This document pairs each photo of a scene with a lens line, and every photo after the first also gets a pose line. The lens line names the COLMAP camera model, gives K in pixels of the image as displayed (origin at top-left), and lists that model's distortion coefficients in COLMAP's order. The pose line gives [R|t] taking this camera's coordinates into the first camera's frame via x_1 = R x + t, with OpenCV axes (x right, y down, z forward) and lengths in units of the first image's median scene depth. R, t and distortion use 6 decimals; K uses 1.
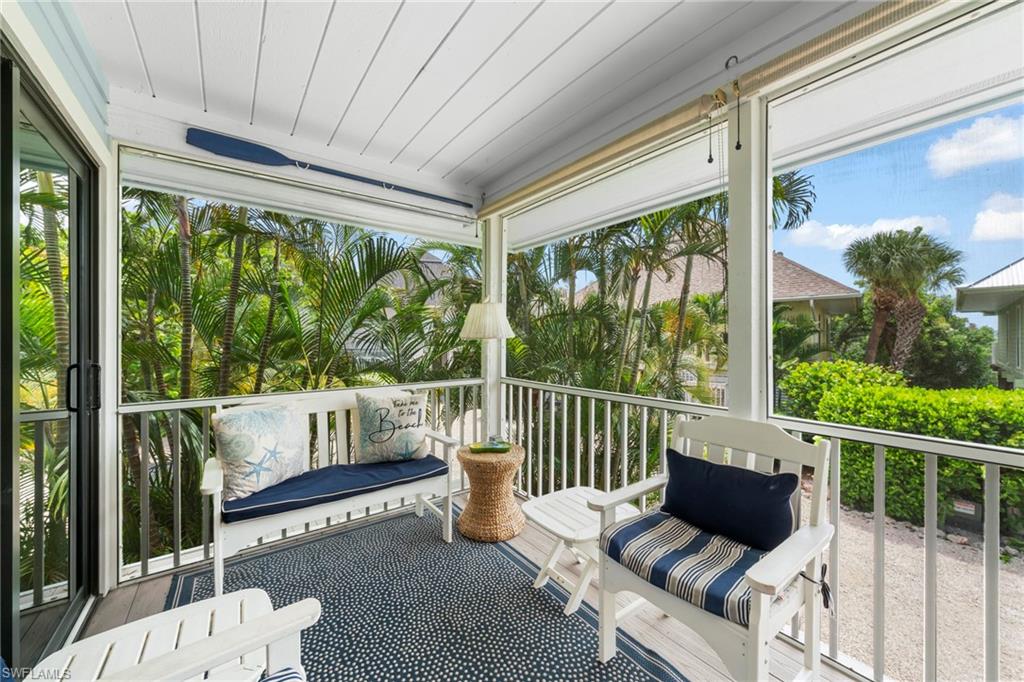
lens RADIAL K [[372.5, 0, 511.5], [0, 372.5, 341.9], [0, 0, 1]] dist [-0.000381, 0.000122]
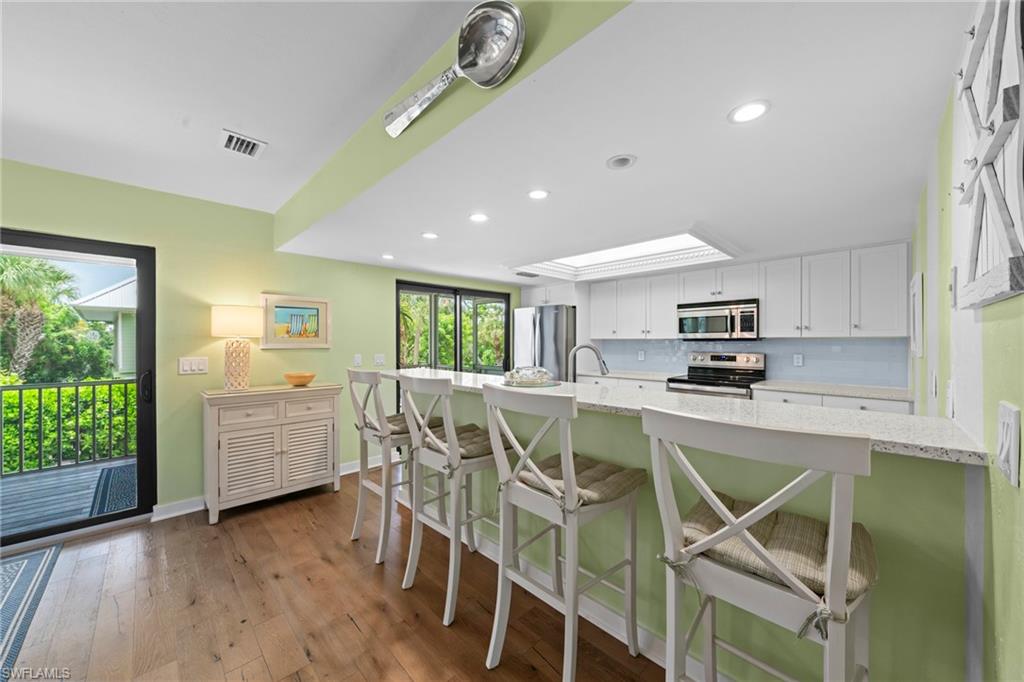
lens RADIAL K [[372.5, 0, 511.5], [0, 372.5, 341.9], [0, 0, 1]] dist [-0.000381, 0.000122]
pose [[-0.132216, -0.000133, 0.991221, -0.221118], [0.005291, 0.999986, 0.000840, -0.007682], [-0.991207, 0.005356, -0.132214, -0.275888]]
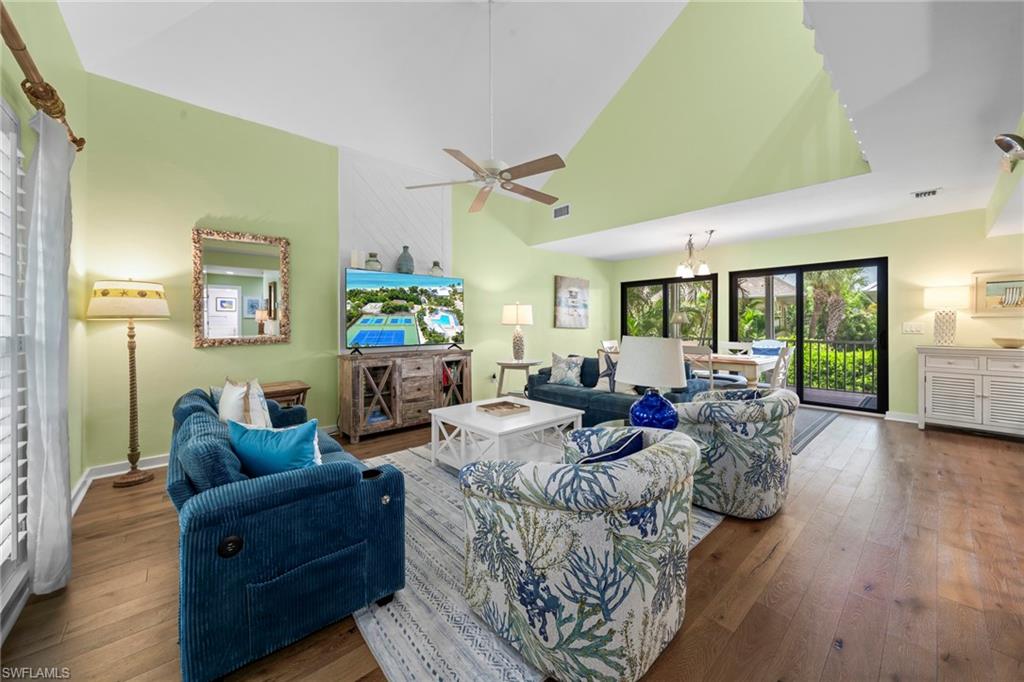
lens RADIAL K [[379.1, 0, 511.9], [0, 379.1, 327.2], [0, 0, 1]] dist [0.000274, 0.000130]
pose [[0.996815, -0.004068, 0.079643, -0.370566], [0.003900, 0.999990, 0.002277, 0.002622], [-0.079651, -0.001959, 0.996821, -0.435330]]
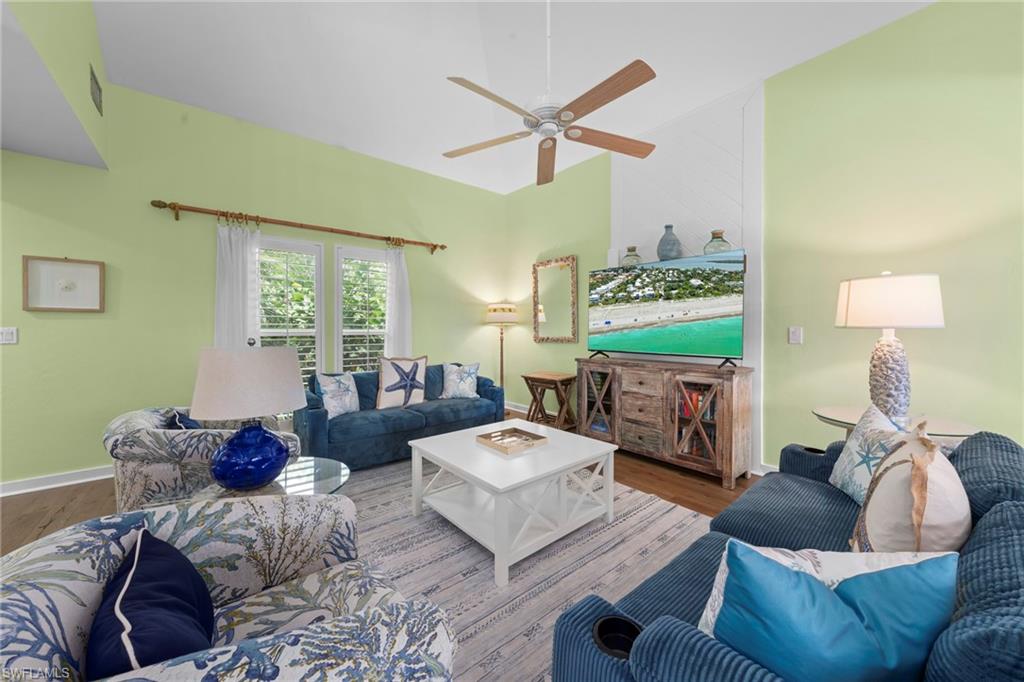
lens RADIAL K [[370.6, 0, 512.1], [0, 370.6, 331.8], [0, 0, 1]] dist [0.000297, -0.000010]
pose [[0.043431, 0.010979, -0.998996, -0.179931], [-0.002310, 0.999938, 0.010889, 0.001265], [0.999054, 0.001835, 0.043453, -0.202091]]
